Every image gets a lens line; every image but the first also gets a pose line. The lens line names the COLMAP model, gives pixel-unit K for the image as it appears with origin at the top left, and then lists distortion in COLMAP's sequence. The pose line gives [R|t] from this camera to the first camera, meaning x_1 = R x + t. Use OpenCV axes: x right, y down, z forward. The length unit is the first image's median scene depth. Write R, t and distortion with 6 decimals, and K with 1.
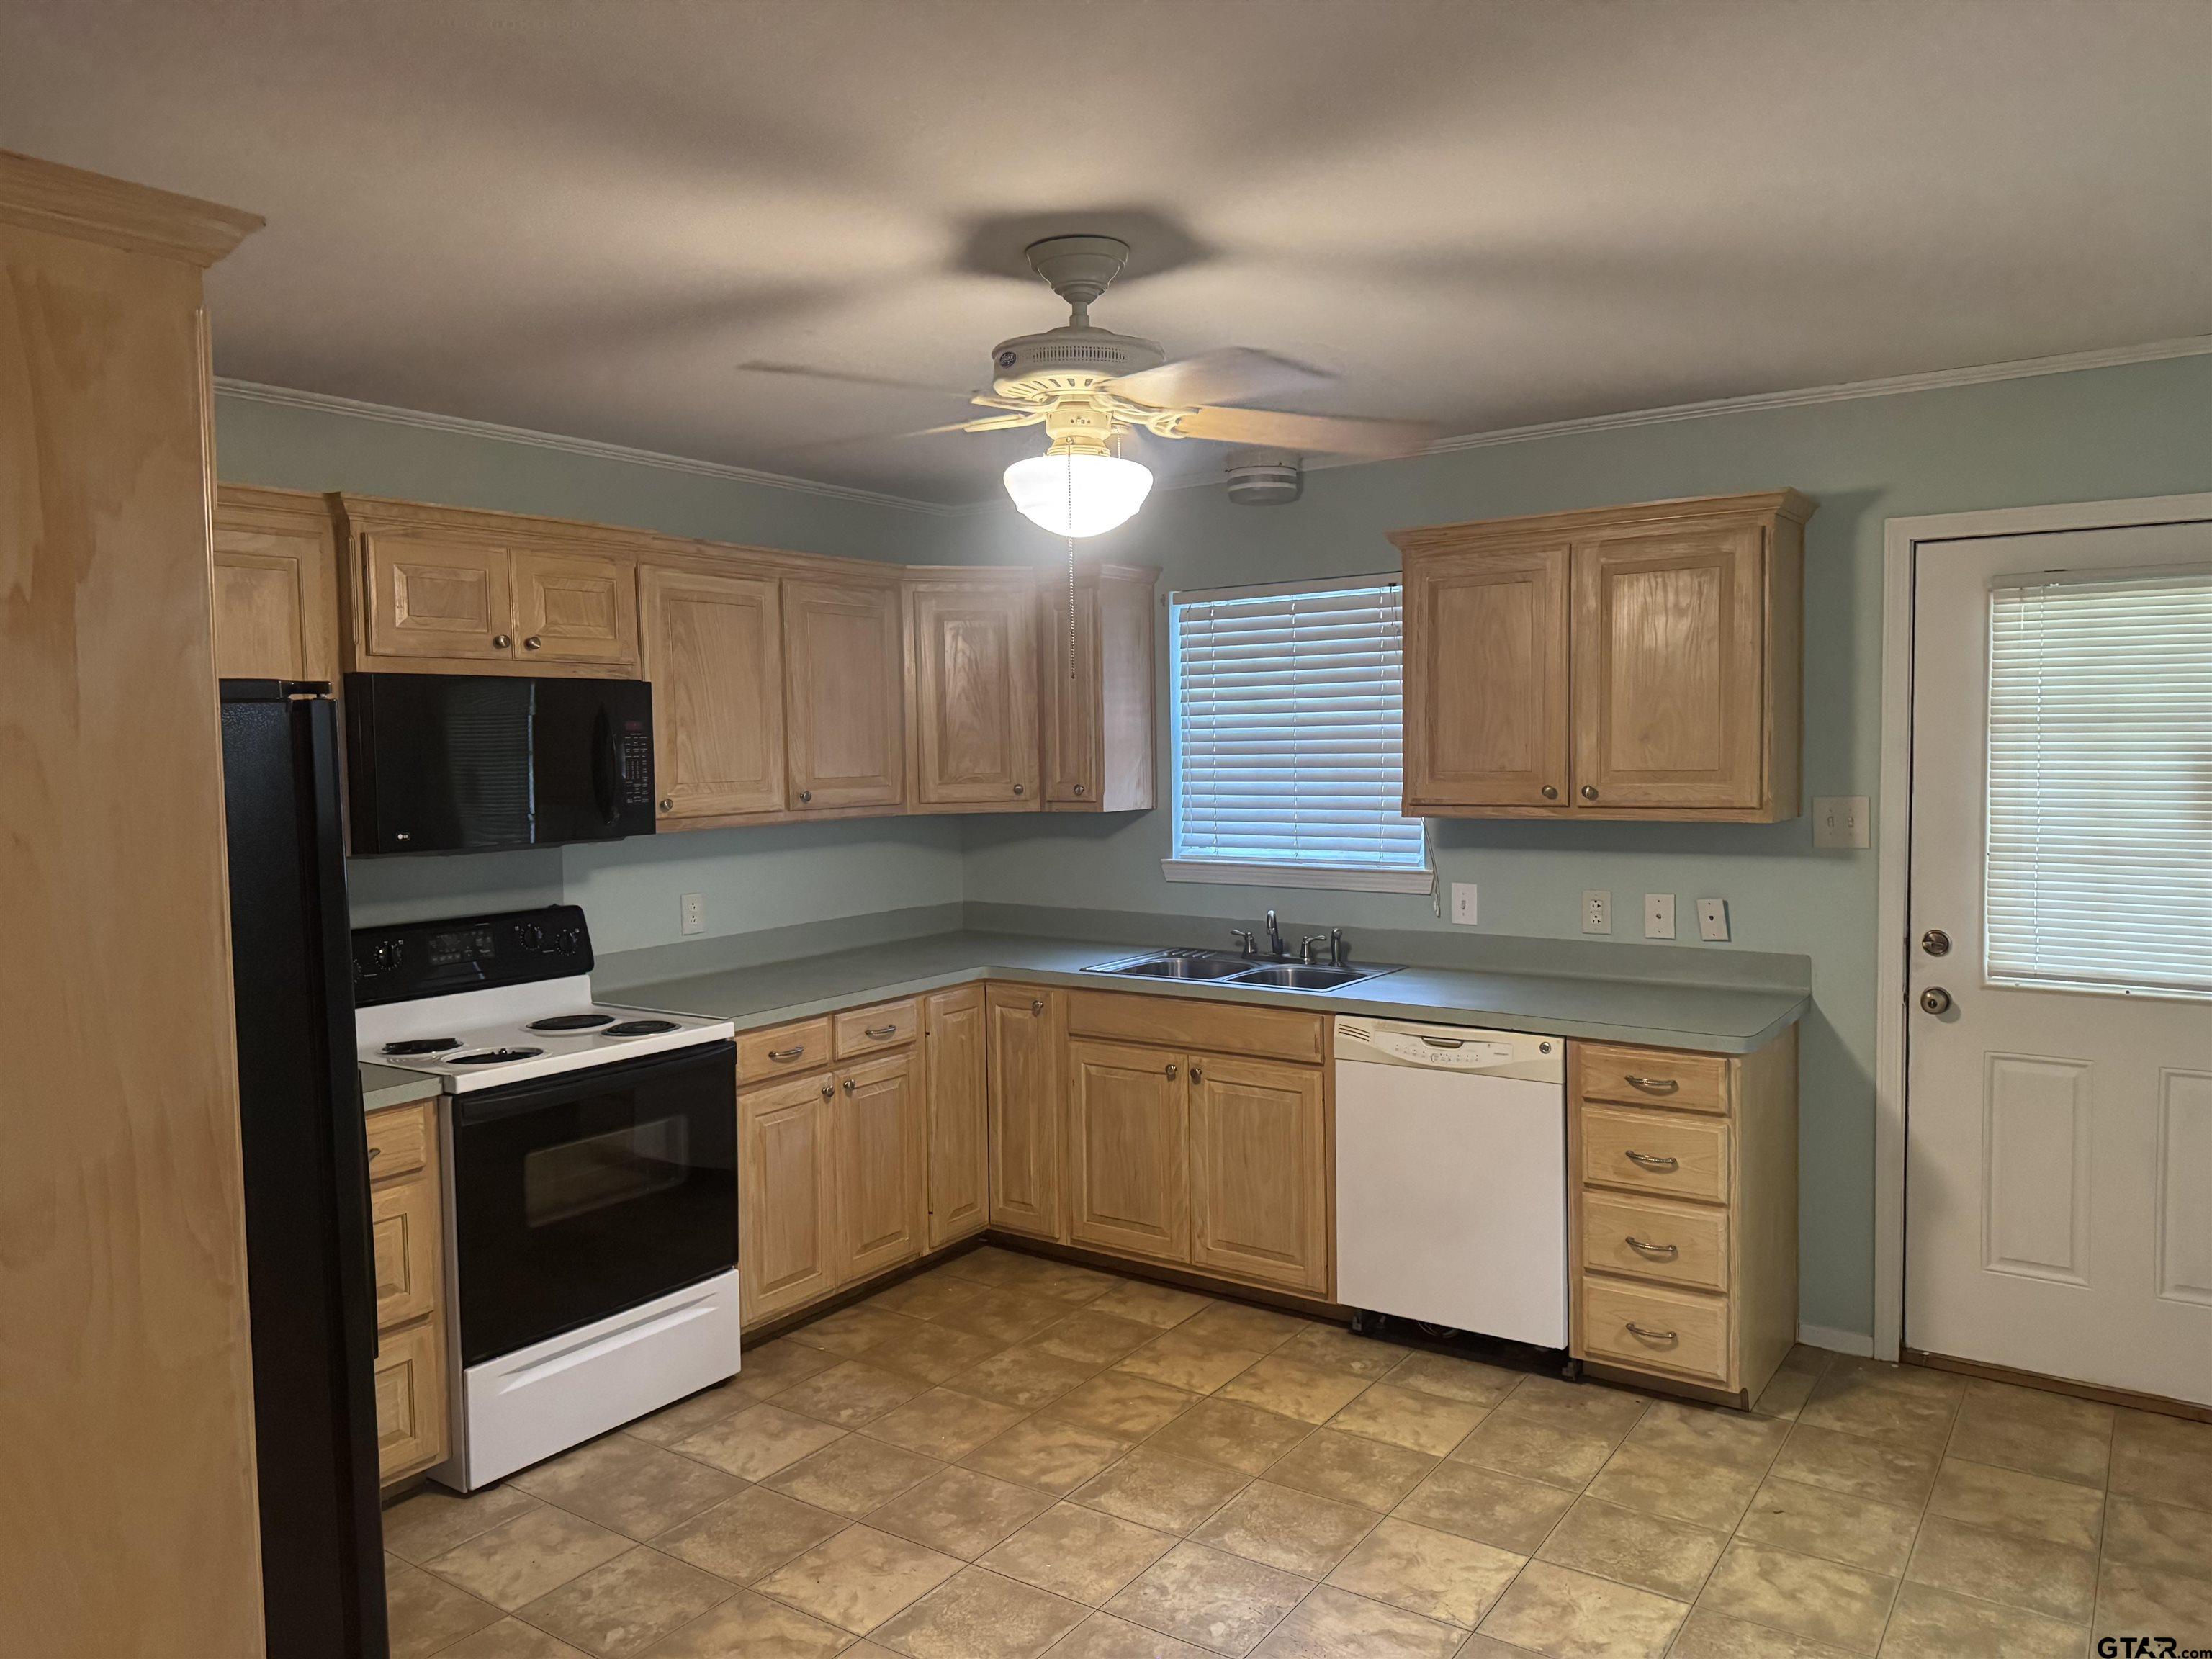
lens RADIAL K [[1563.3, 0, 1135.1], [0, 1563.3, 828.0], [0, 0, 1]] dist [0.057884, -0.066133]
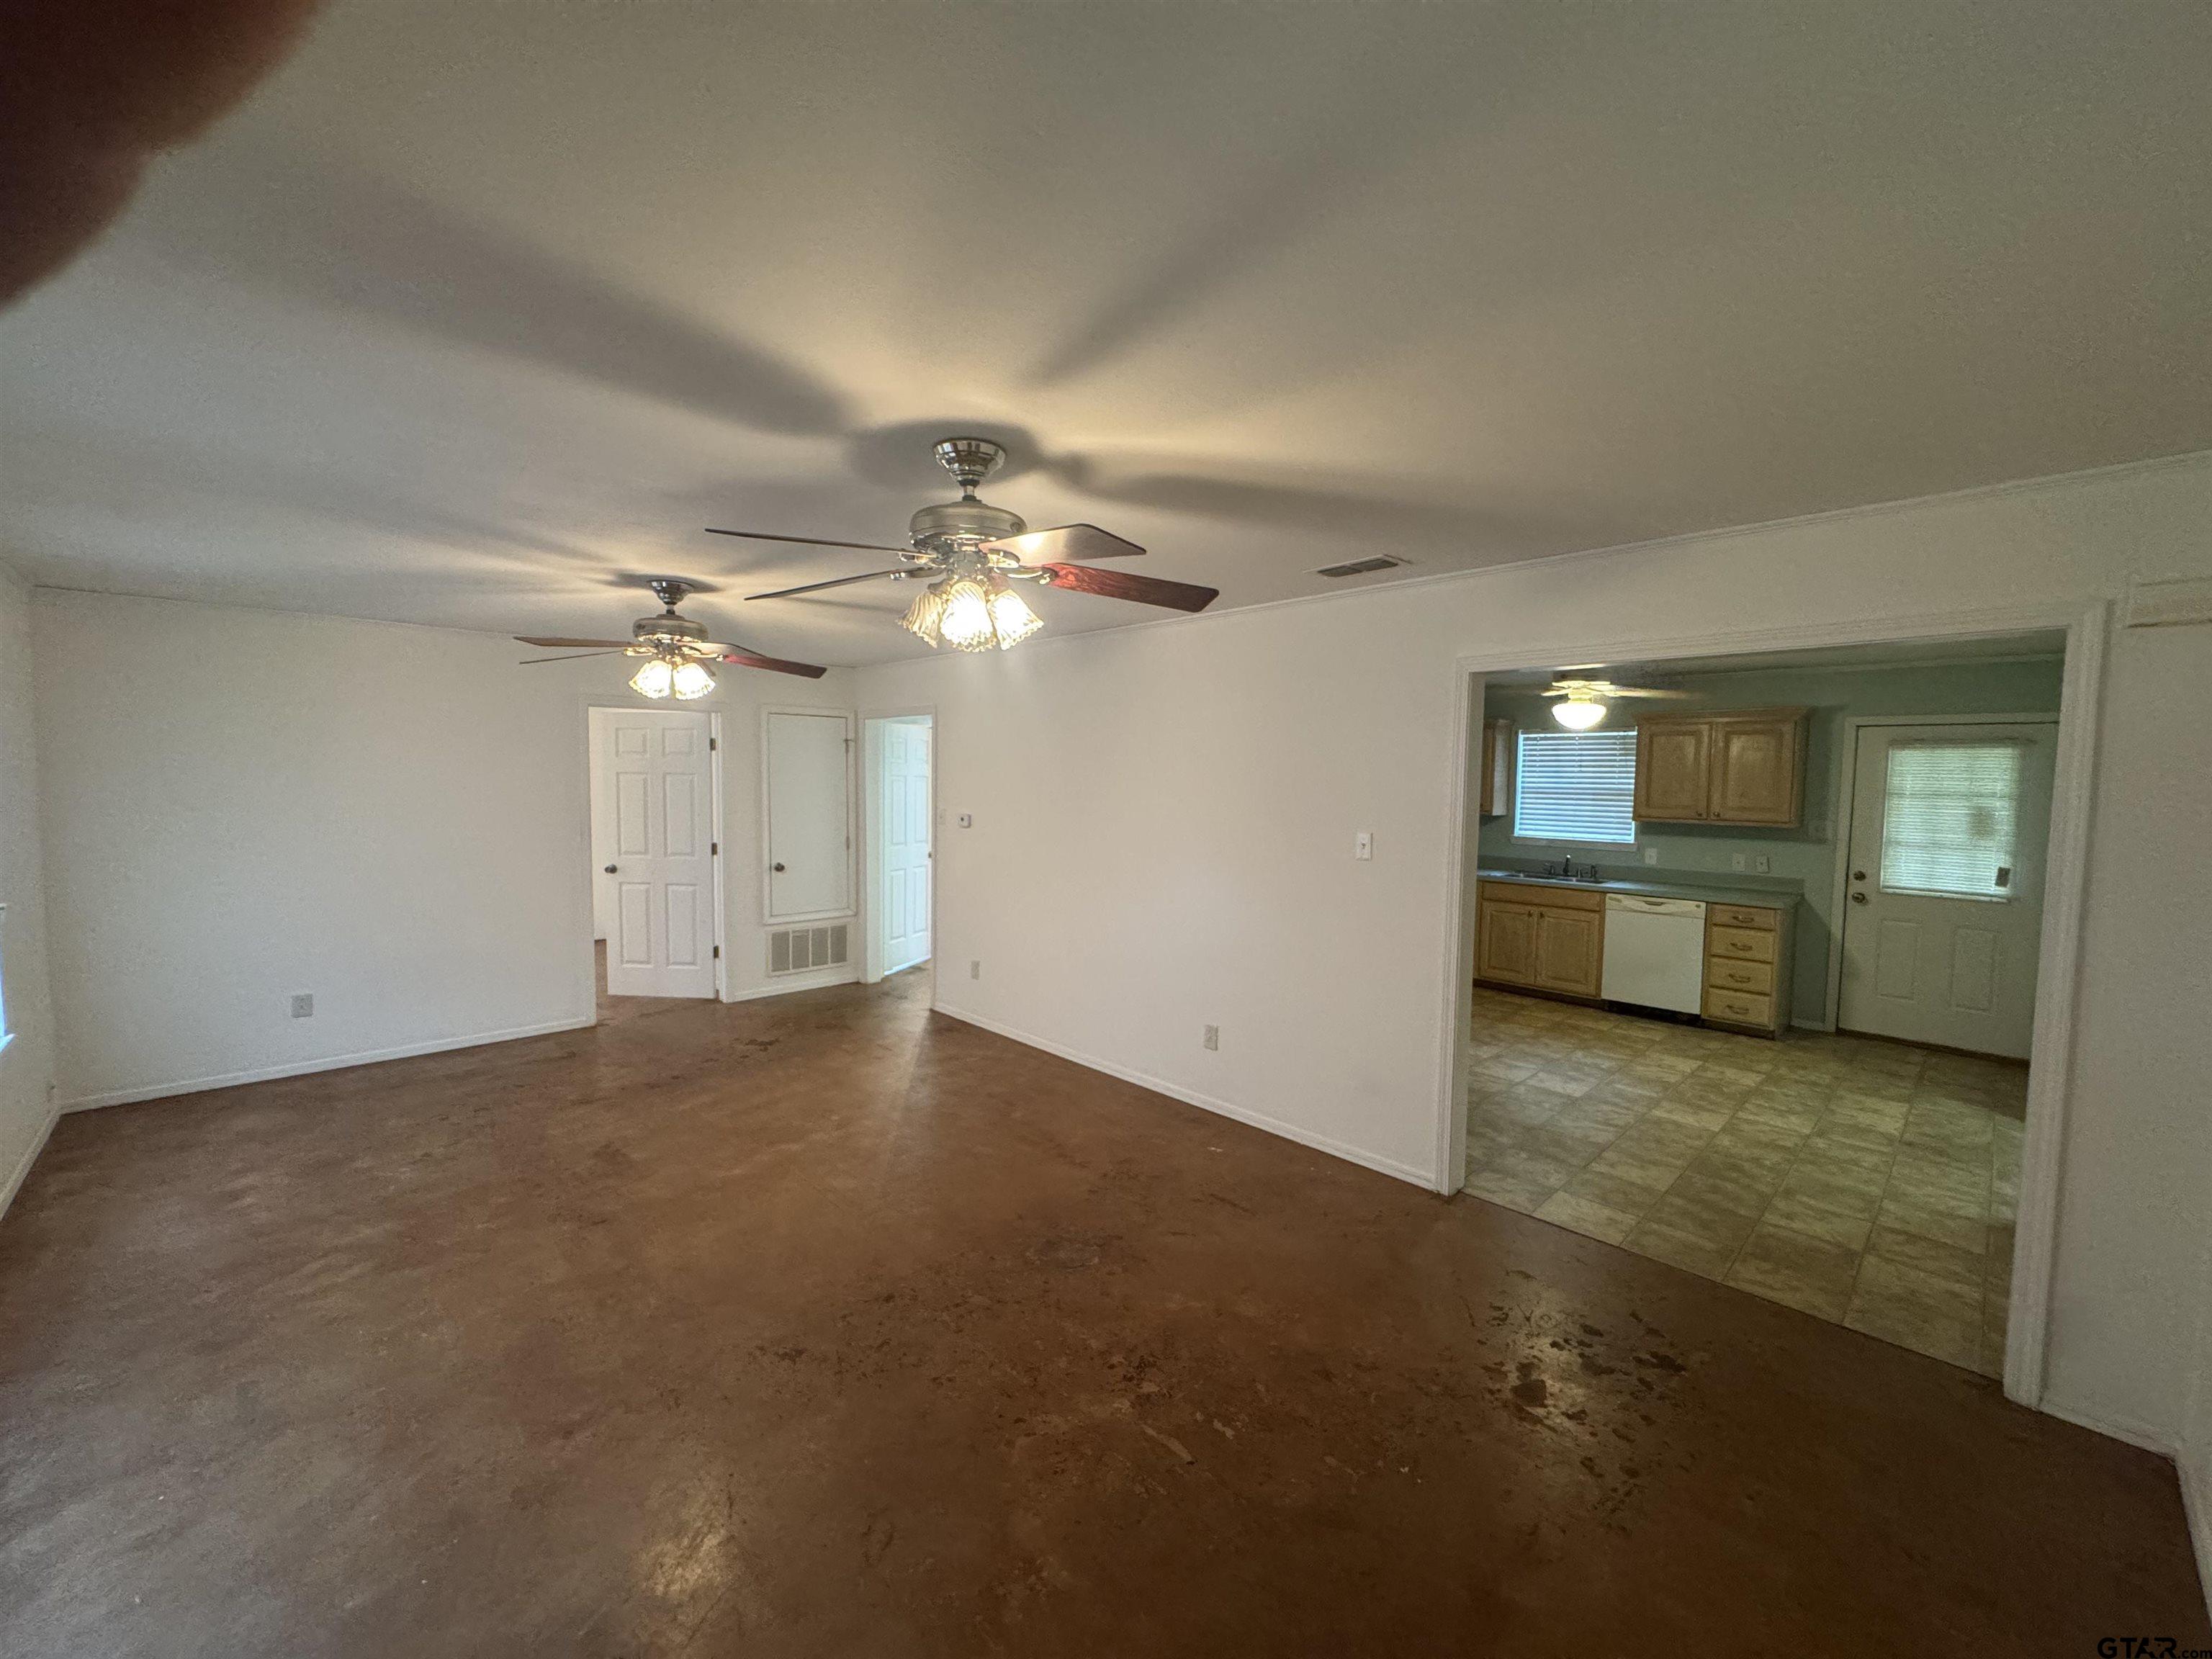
lens RADIAL K [[888.0, 0, 1116.6], [0, 888.0, 831.6], [0, 0, 1]] dist [-0.000083, 0.001450]
pose [[0.979542, 0.044204, -0.196324, -0.432162], [-0.043471, 0.999022, 0.008042, 0.040541], [0.196488, 0.000657, 0.980506, -0.720185]]
